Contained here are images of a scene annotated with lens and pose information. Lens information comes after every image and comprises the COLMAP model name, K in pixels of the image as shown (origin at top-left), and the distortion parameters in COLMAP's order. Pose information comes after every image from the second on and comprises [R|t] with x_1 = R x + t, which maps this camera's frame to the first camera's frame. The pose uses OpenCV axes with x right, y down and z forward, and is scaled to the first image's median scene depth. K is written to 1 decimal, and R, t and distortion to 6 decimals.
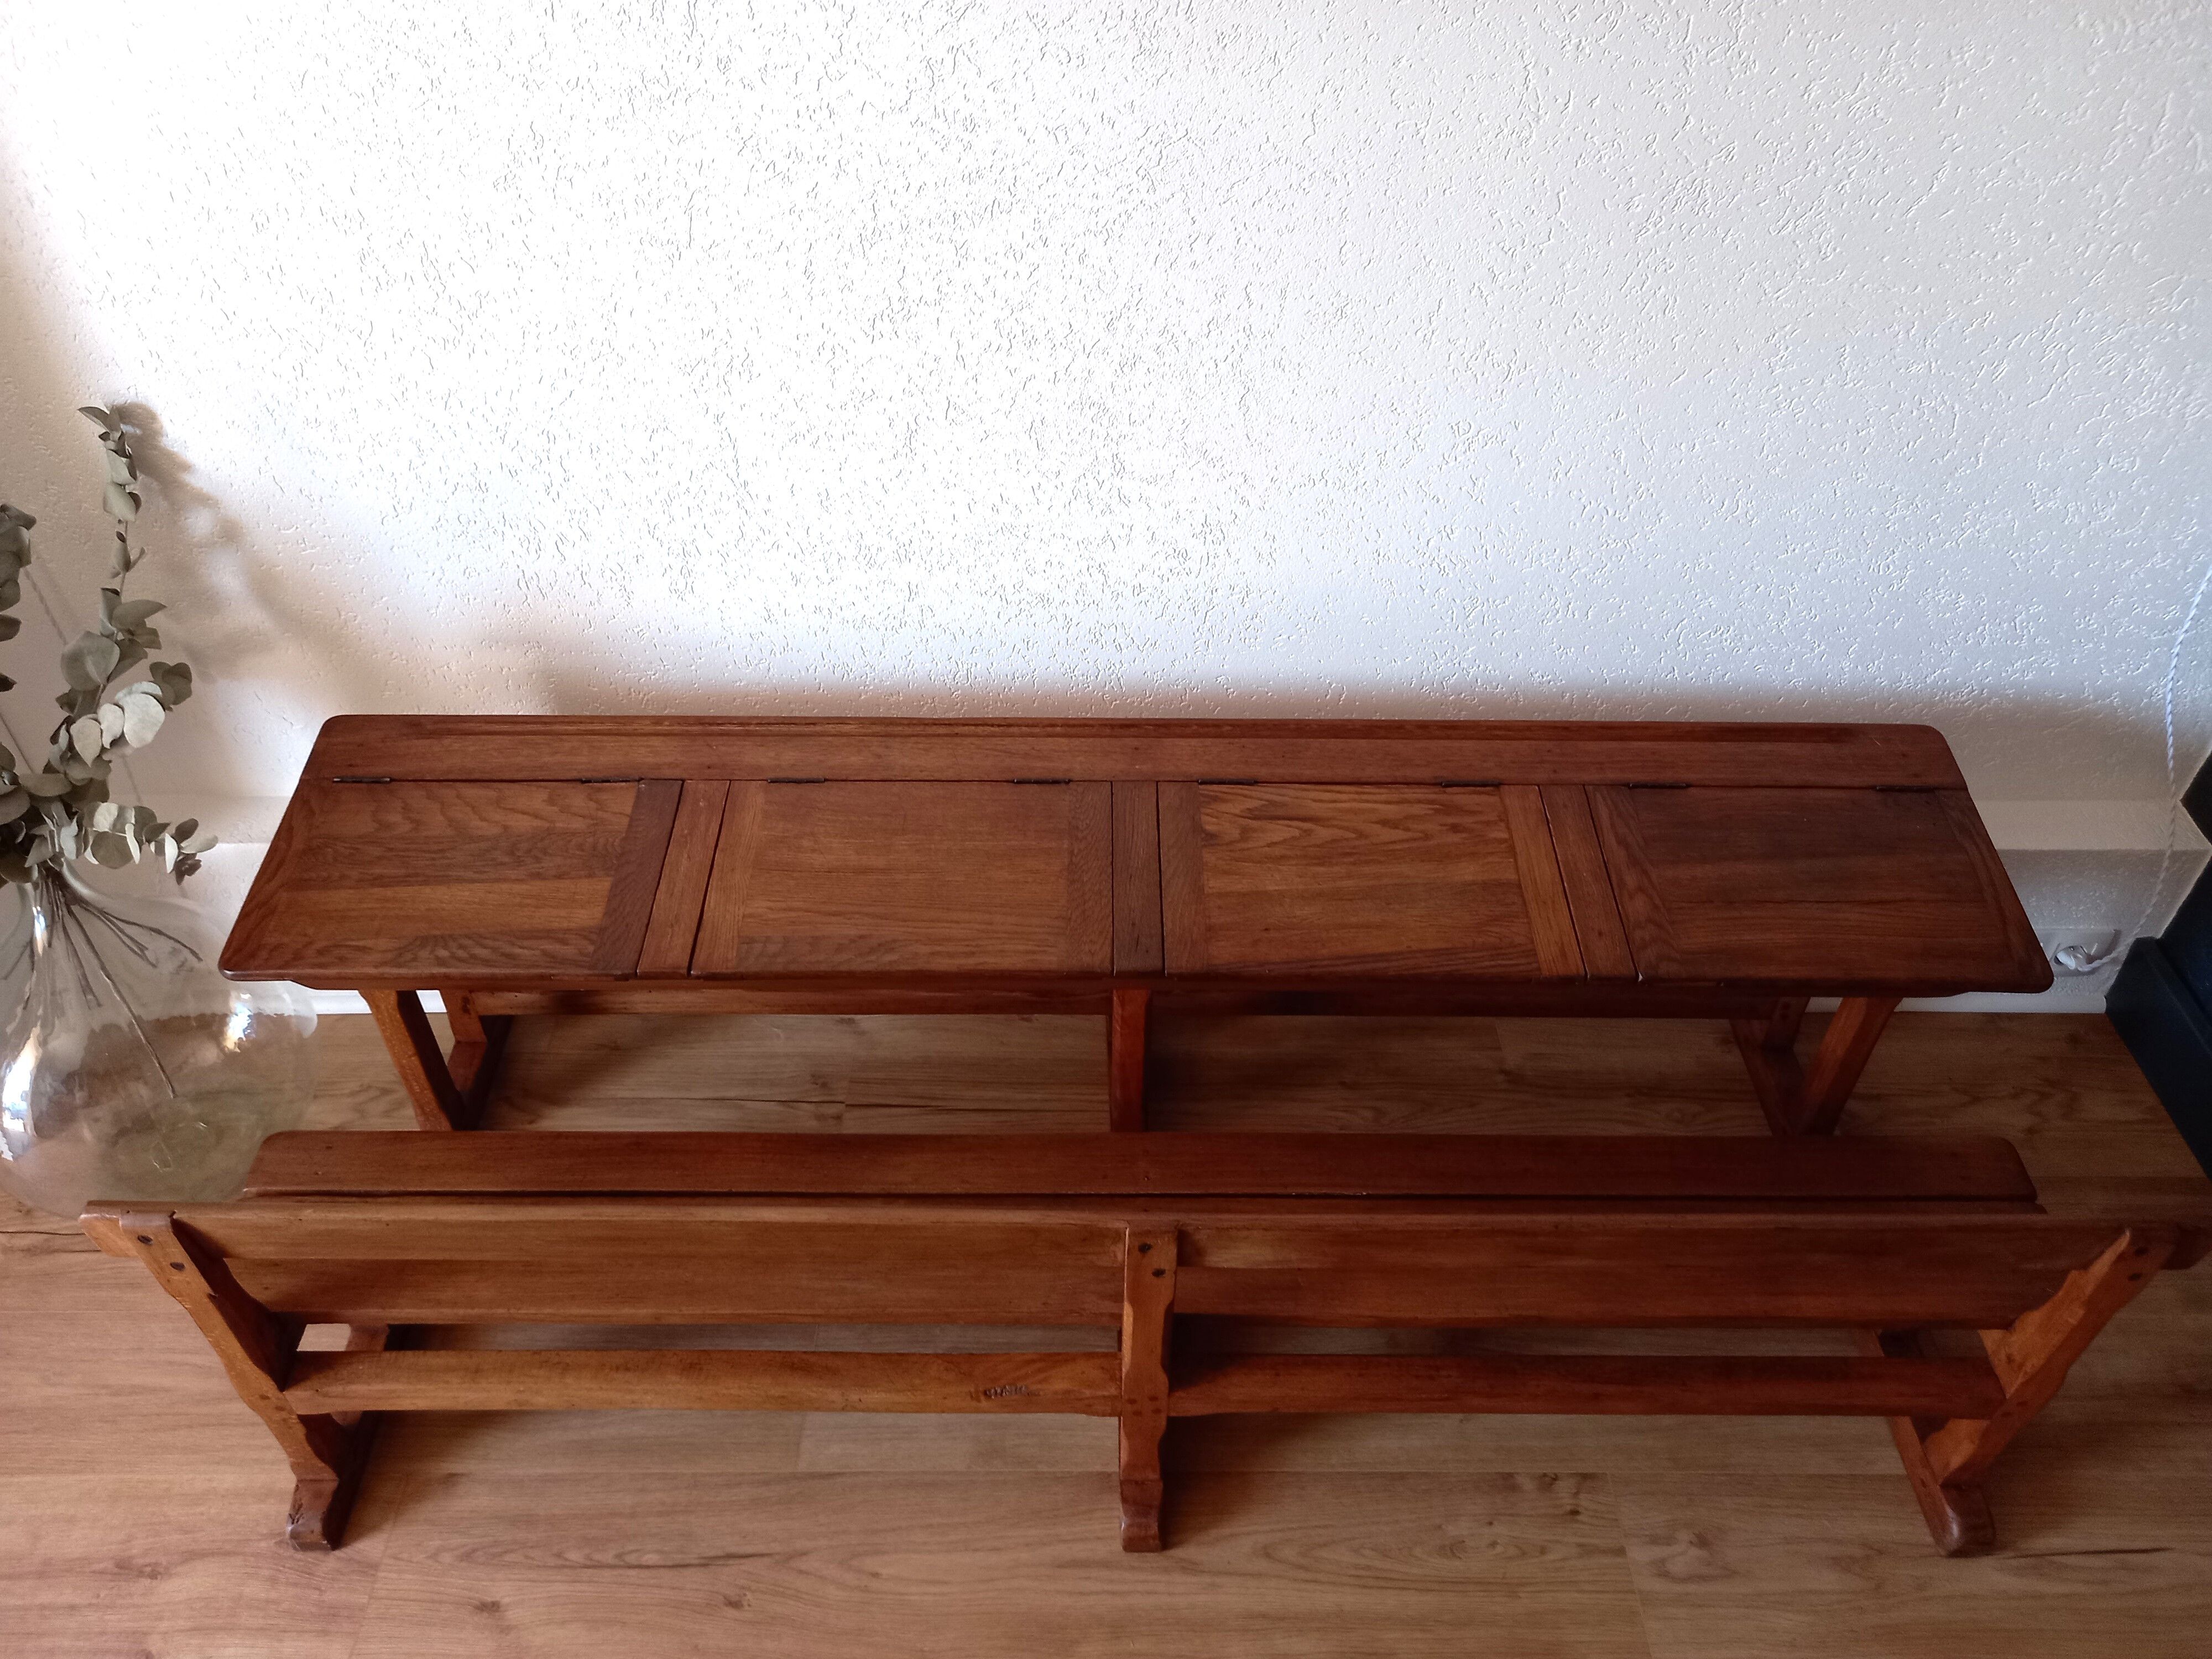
lens RADIAL K [[1620.0, 0, 1104.7], [0, 1620.0, 830.8], [0, 0, 1]] dist [0.037209, -0.036276]
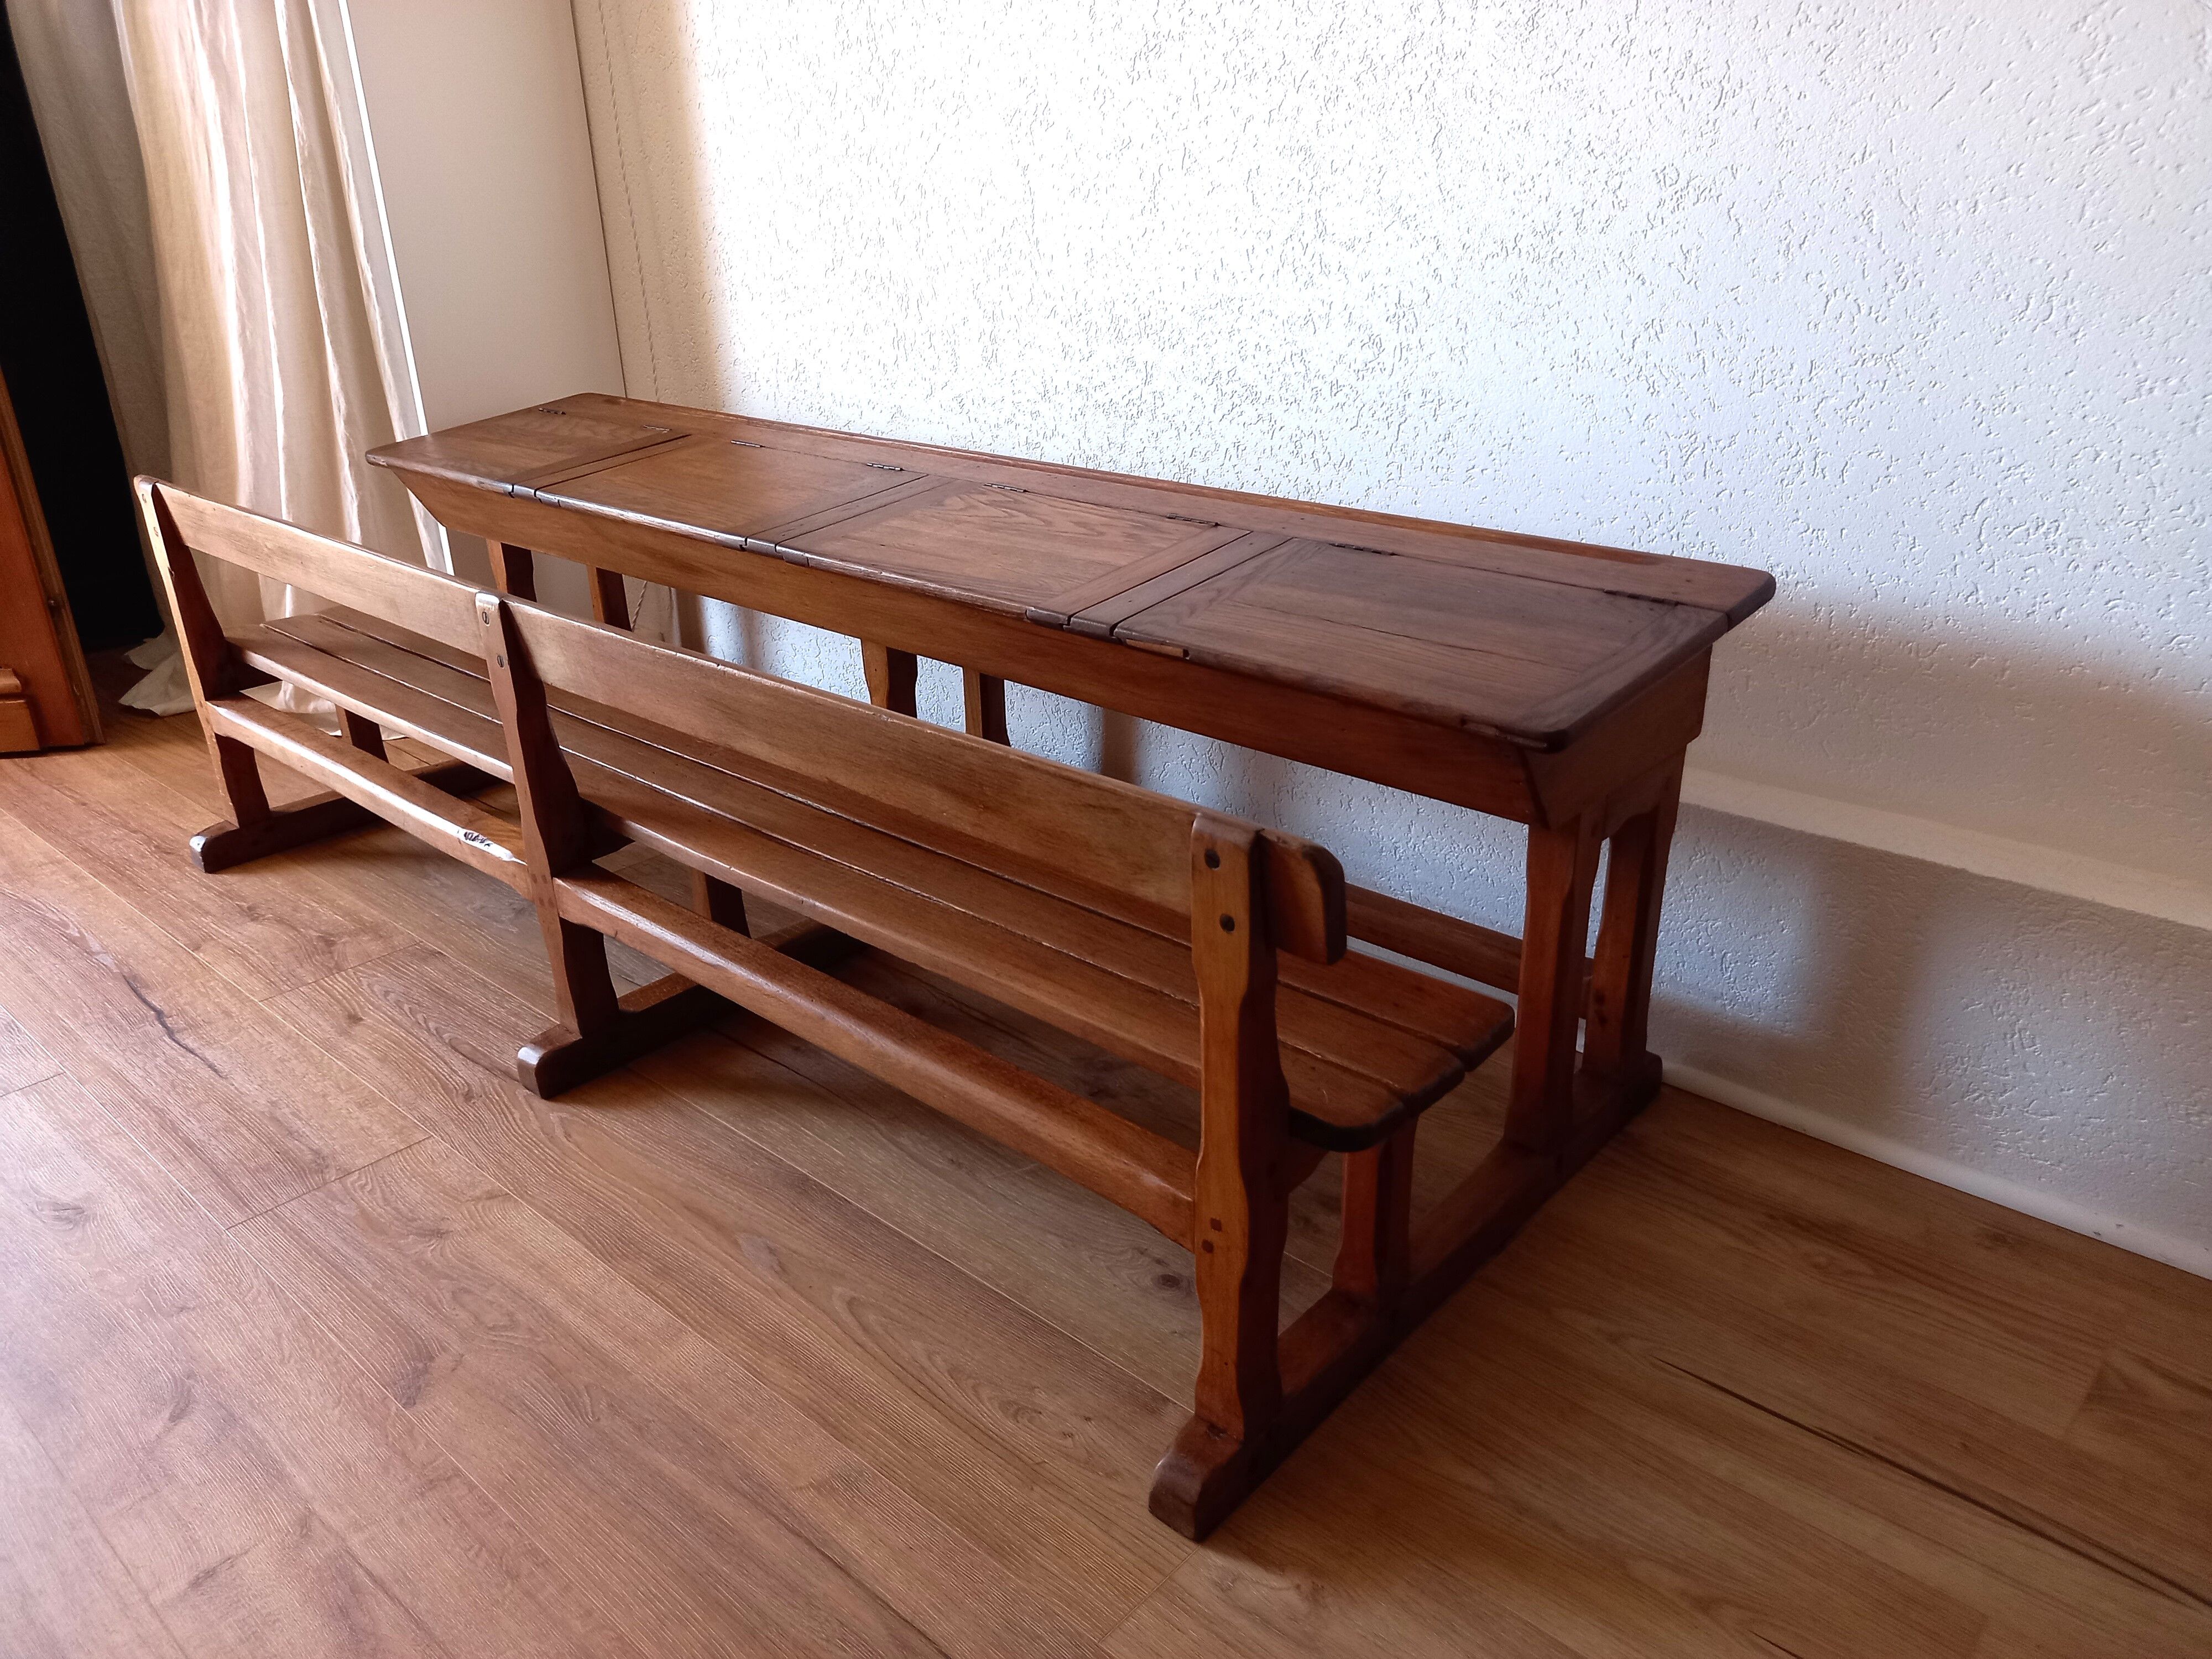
lens RADIAL K [[1620.0, 0, 1106.3], [0, 1620.0, 840.6], [0, 0, 1]] dist [0.037209, -0.036276]
pose [[0.735293, 0.244373, -0.632159, 0.635609], [-0.433594, 0.886492, -0.161643, 0.316483], [0.520903, 0.392956, 0.757790, 0.373620]]
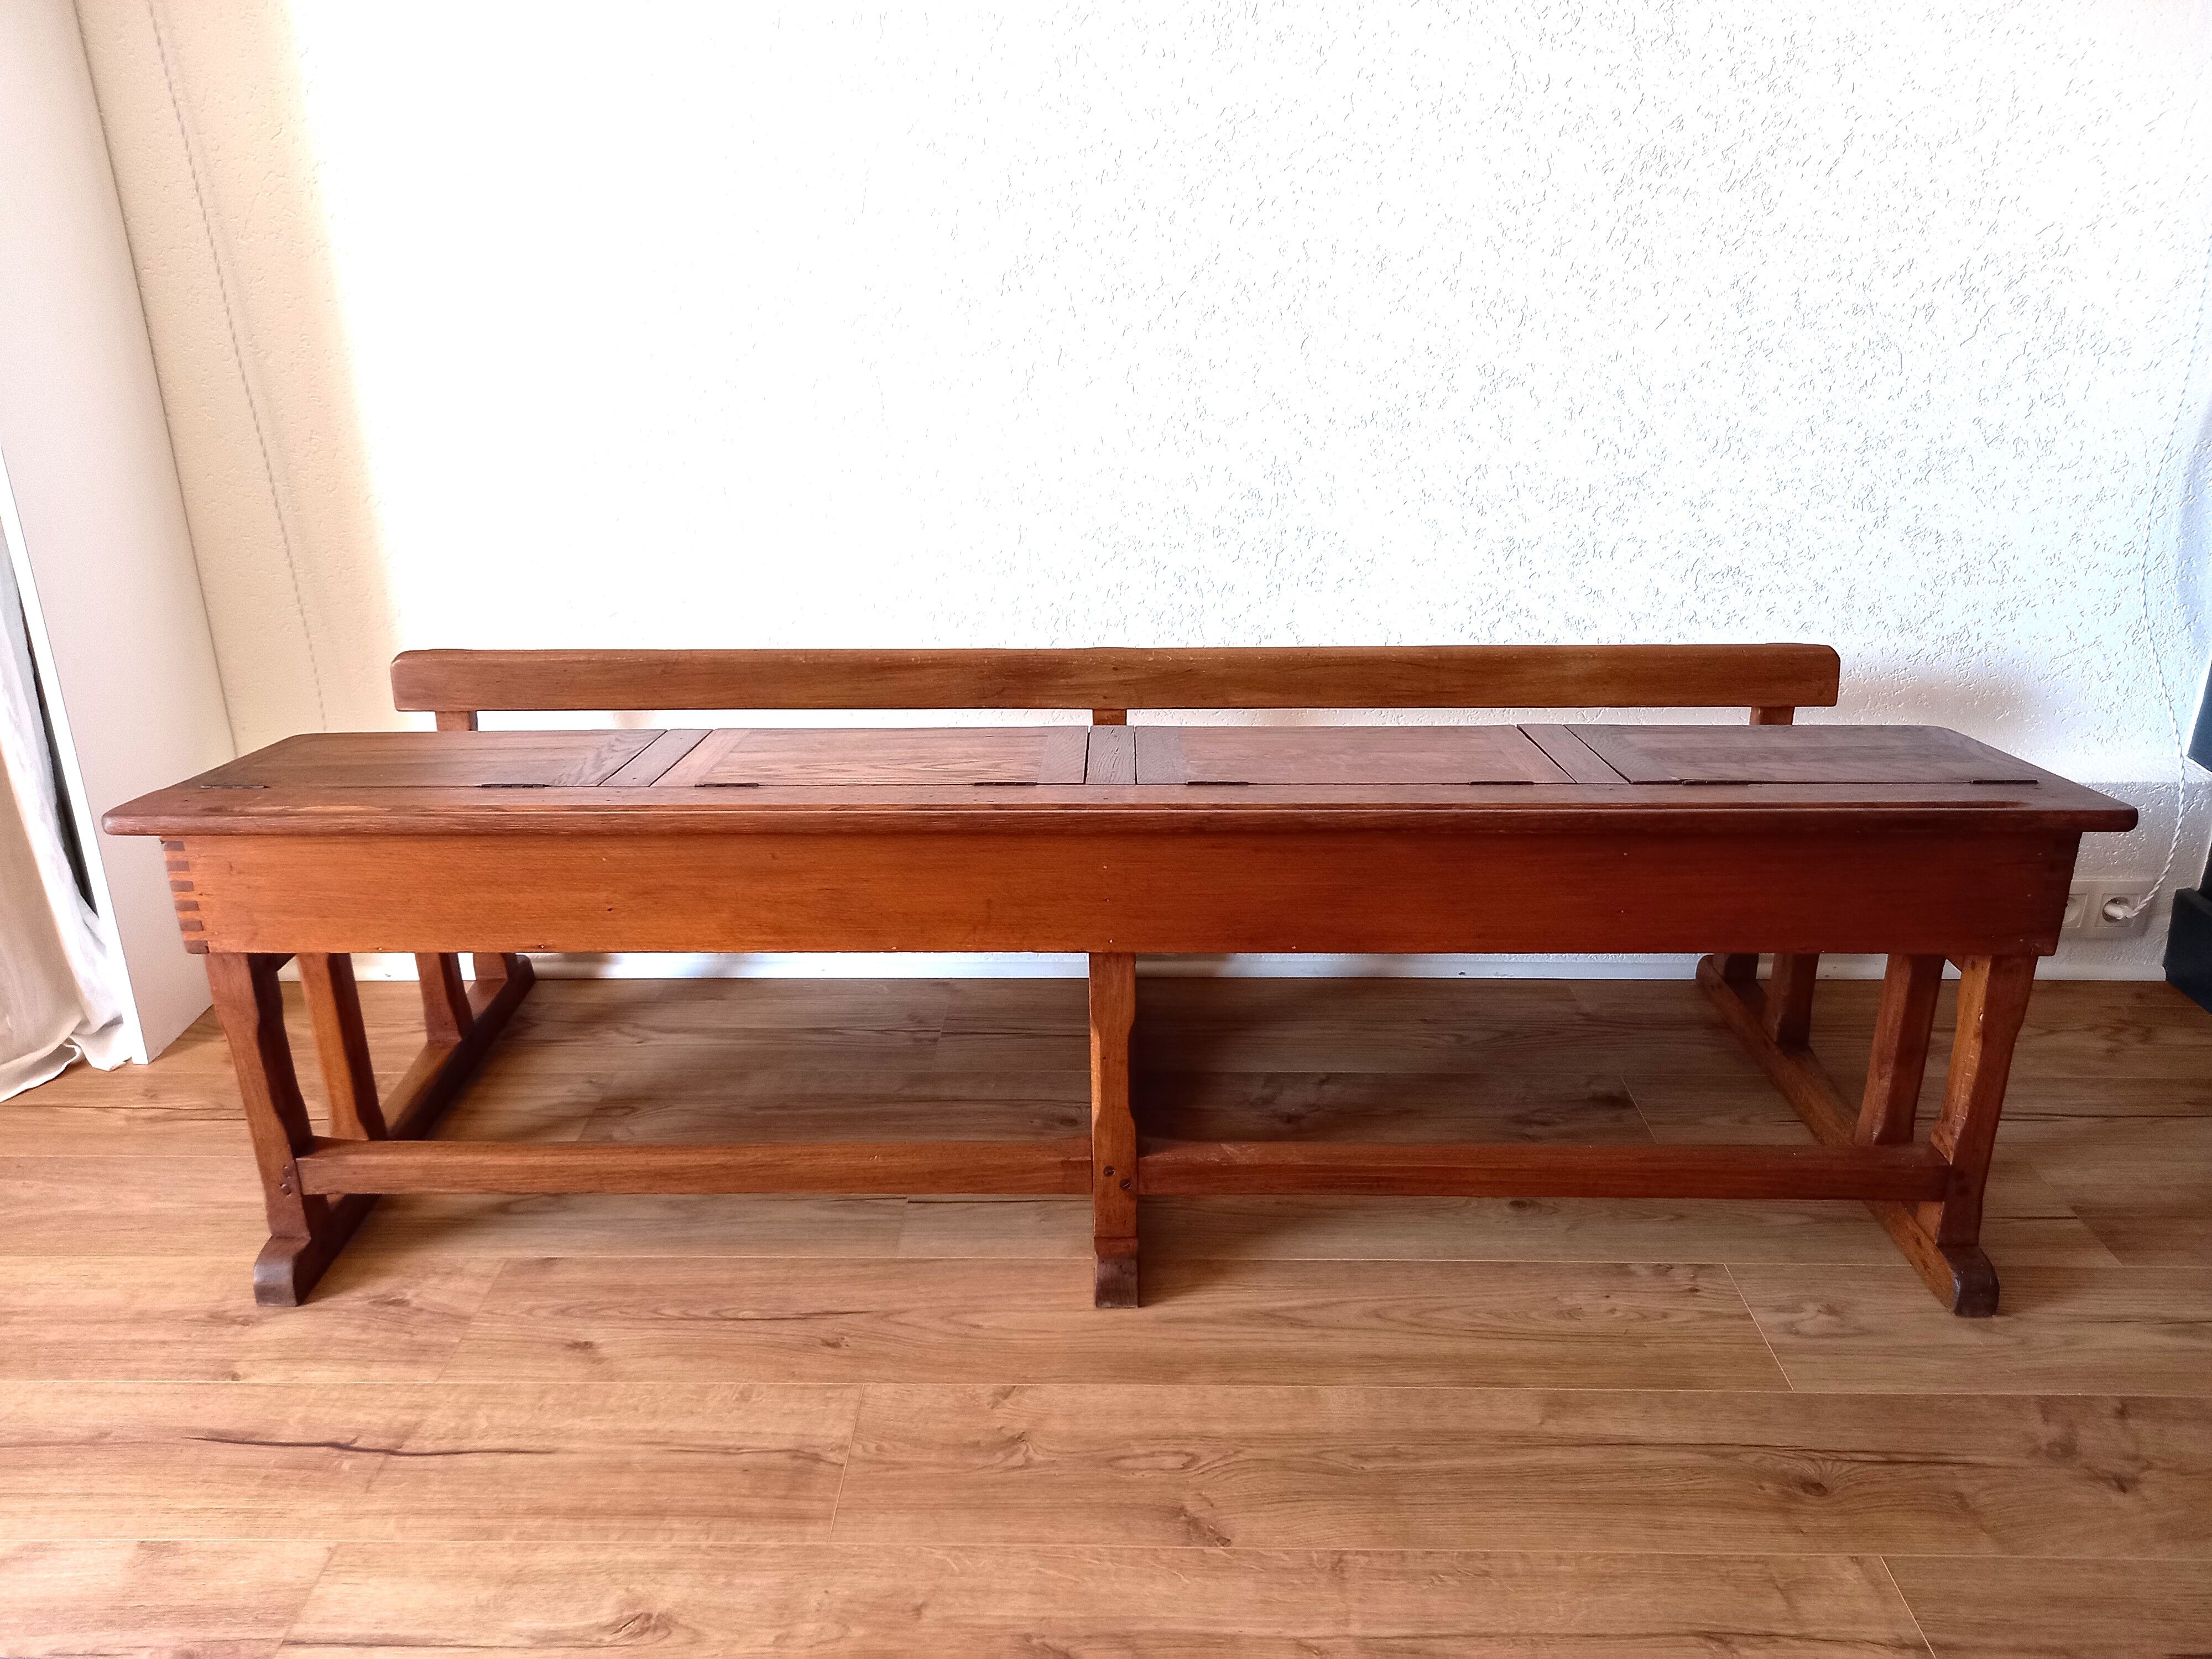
lens RADIAL K [[1620.0, 0, 1104.6], [0, 1620.0, 840.4], [0, 0, 1]] dist [0.037209, -0.036276]
pose [[0.999676, -0.006975, -0.024475, -0.037195], [-0.002036, 0.936697, -0.350135, 0.516493], [0.025368, 0.350072, 0.936379, -0.010122]]
